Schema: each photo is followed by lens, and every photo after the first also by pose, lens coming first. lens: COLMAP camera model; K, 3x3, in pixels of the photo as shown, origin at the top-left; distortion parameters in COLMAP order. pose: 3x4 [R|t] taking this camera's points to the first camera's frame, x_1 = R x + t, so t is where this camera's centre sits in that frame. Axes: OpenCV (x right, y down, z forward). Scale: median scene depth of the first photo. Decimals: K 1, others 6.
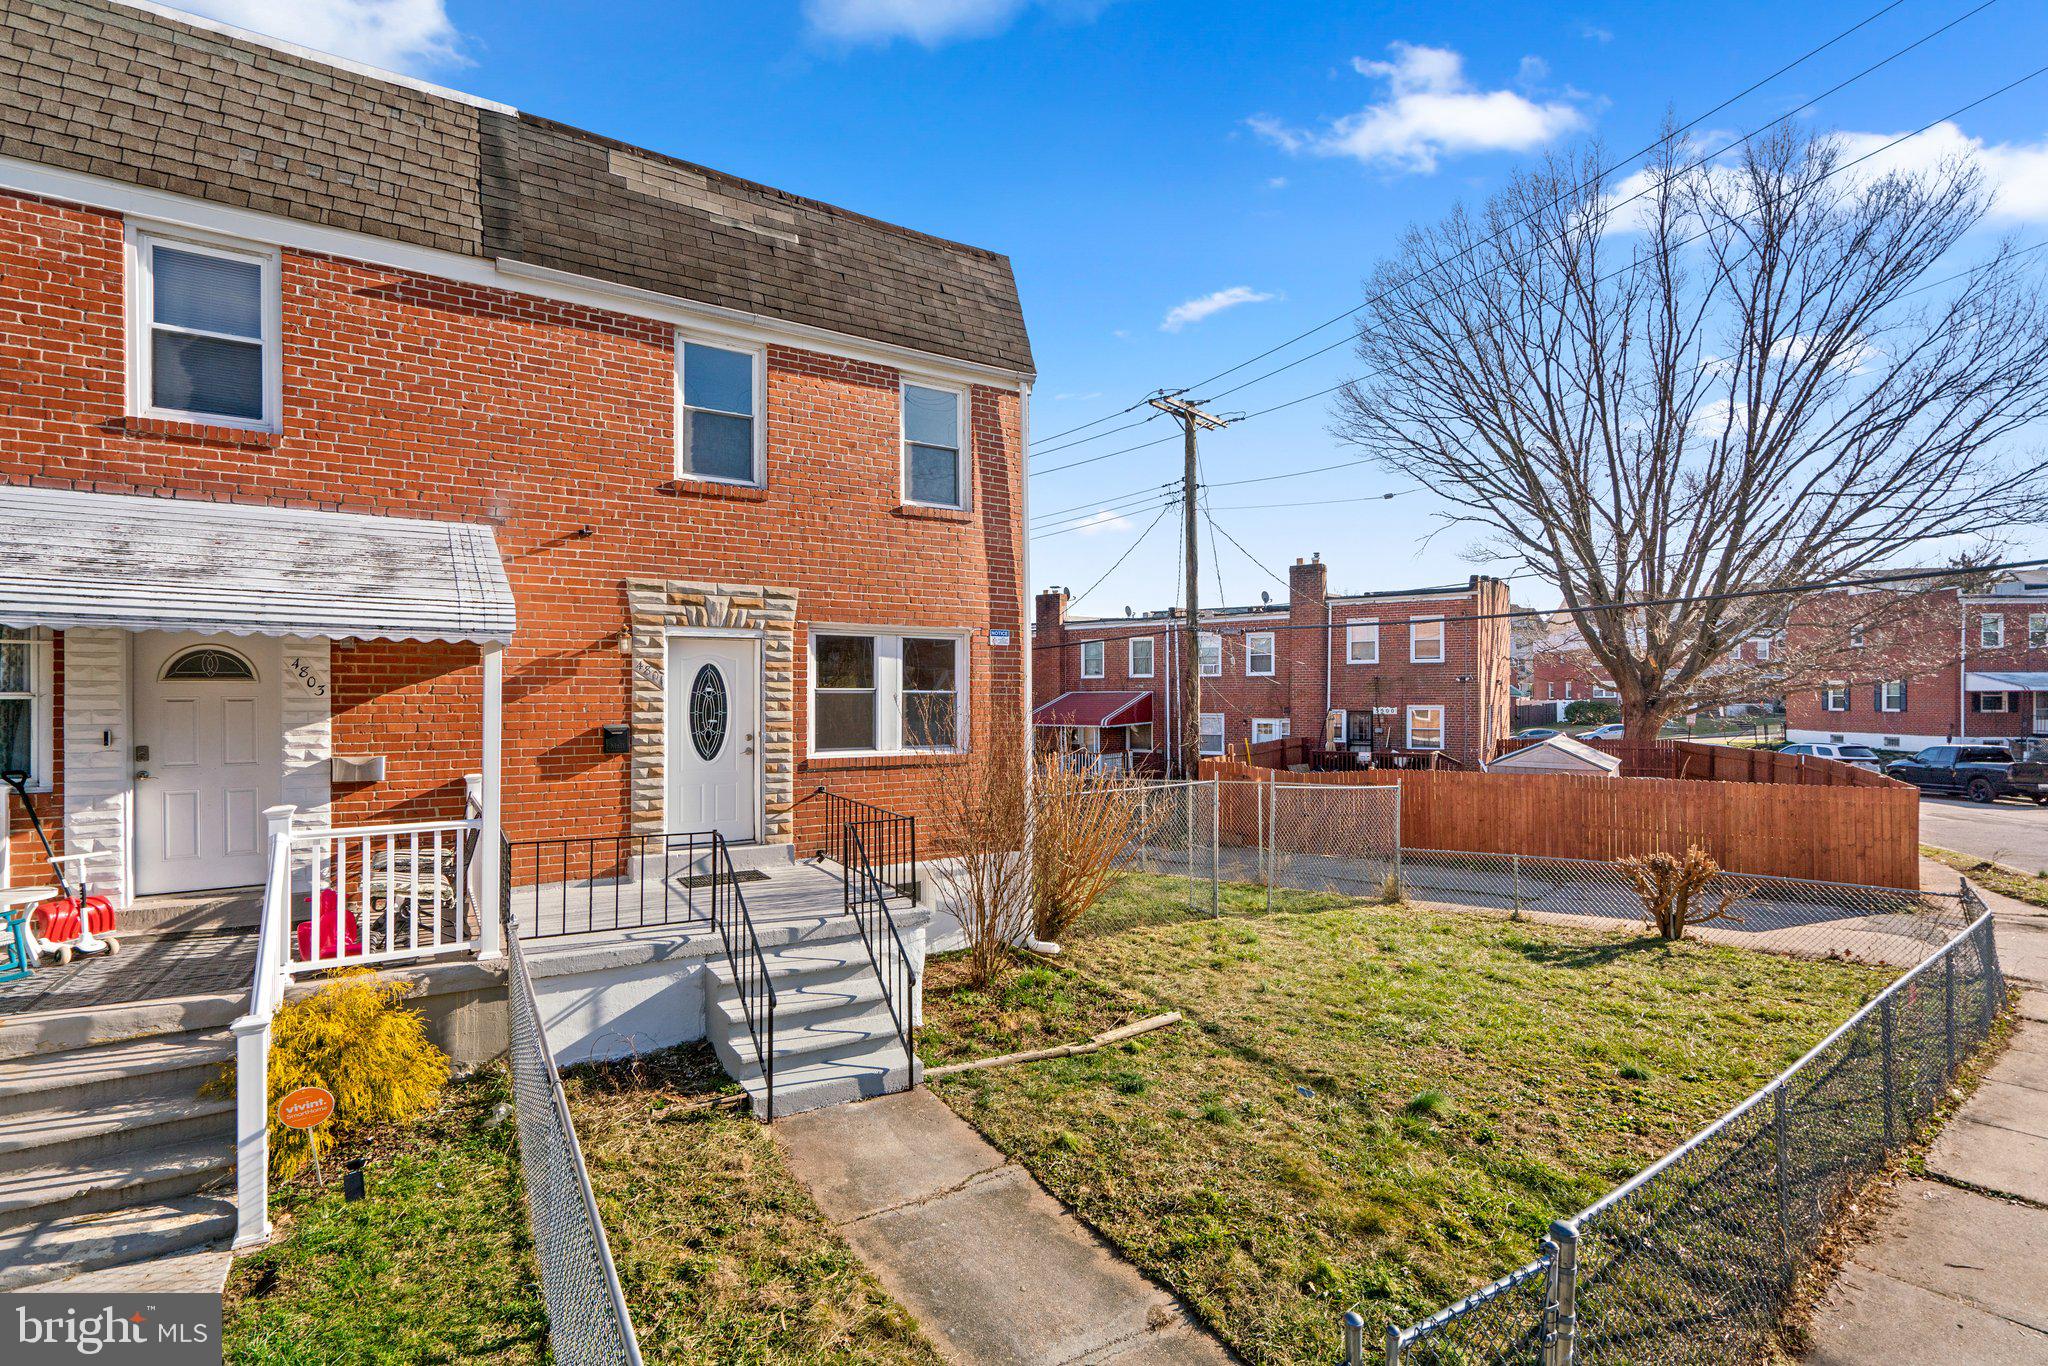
lens RADIAL K [[961.4, 0, 1057.2], [0, 961.4, 691.6], [0, 0, 1]] dist [-0.004060, 0.003552]
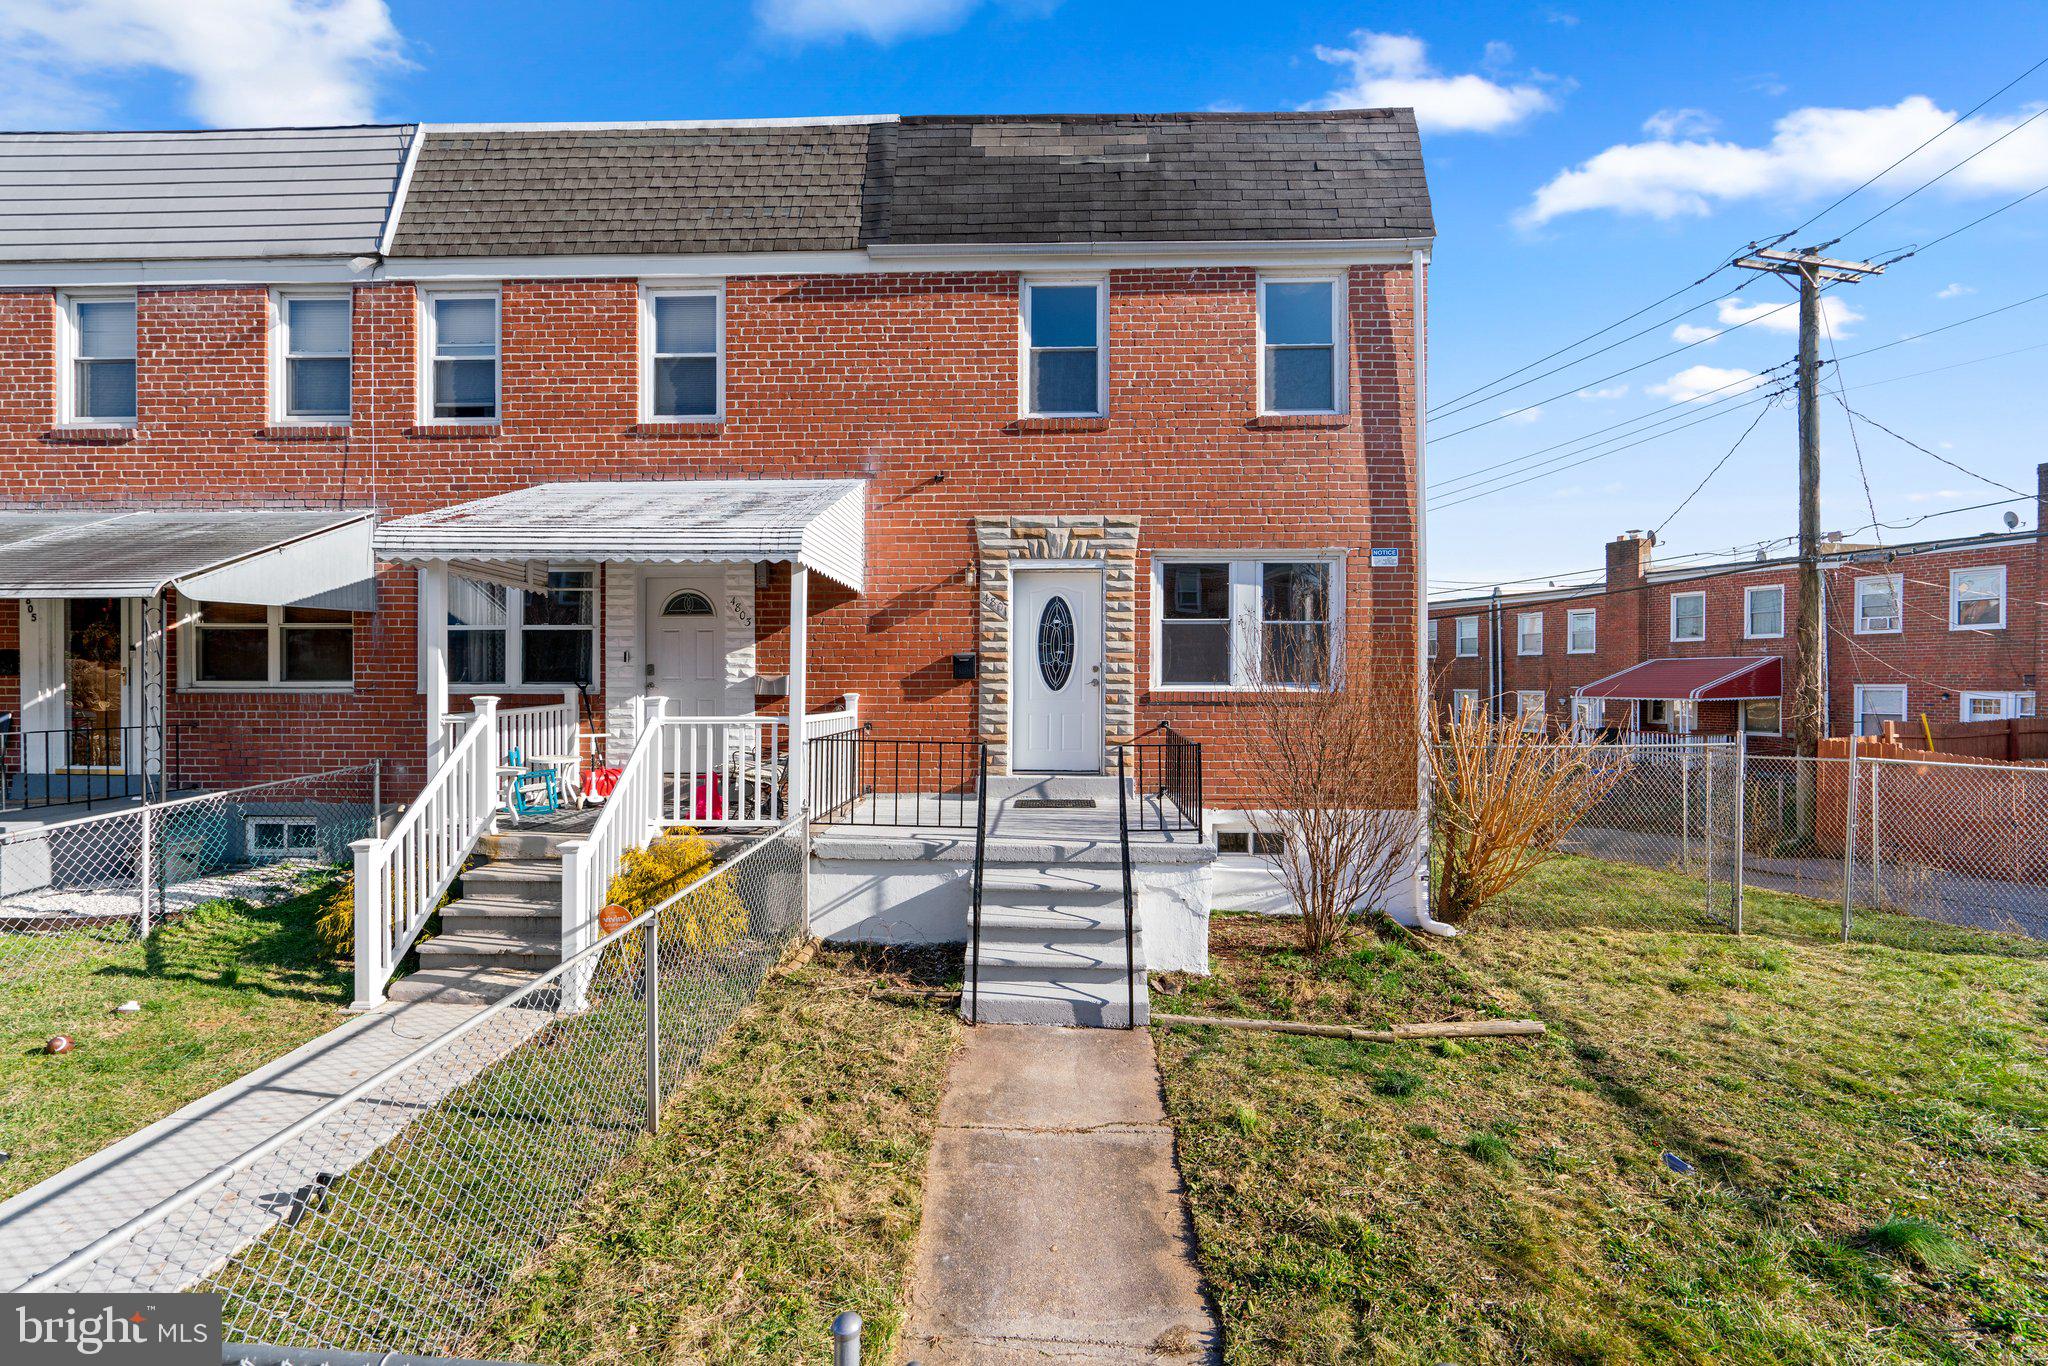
lens RADIAL K [[961.4, 0, 1057.2], [0, 961.4, 691.6], [0, 0, 1]] dist [-0.004060, 0.003552]
pose [[0.812285, 0.000149, -0.583260, 0.254019], [0.003541, 0.999980, 0.005188, 0.072304], [0.583249, -0.006280, 0.812269, 0.178886]]
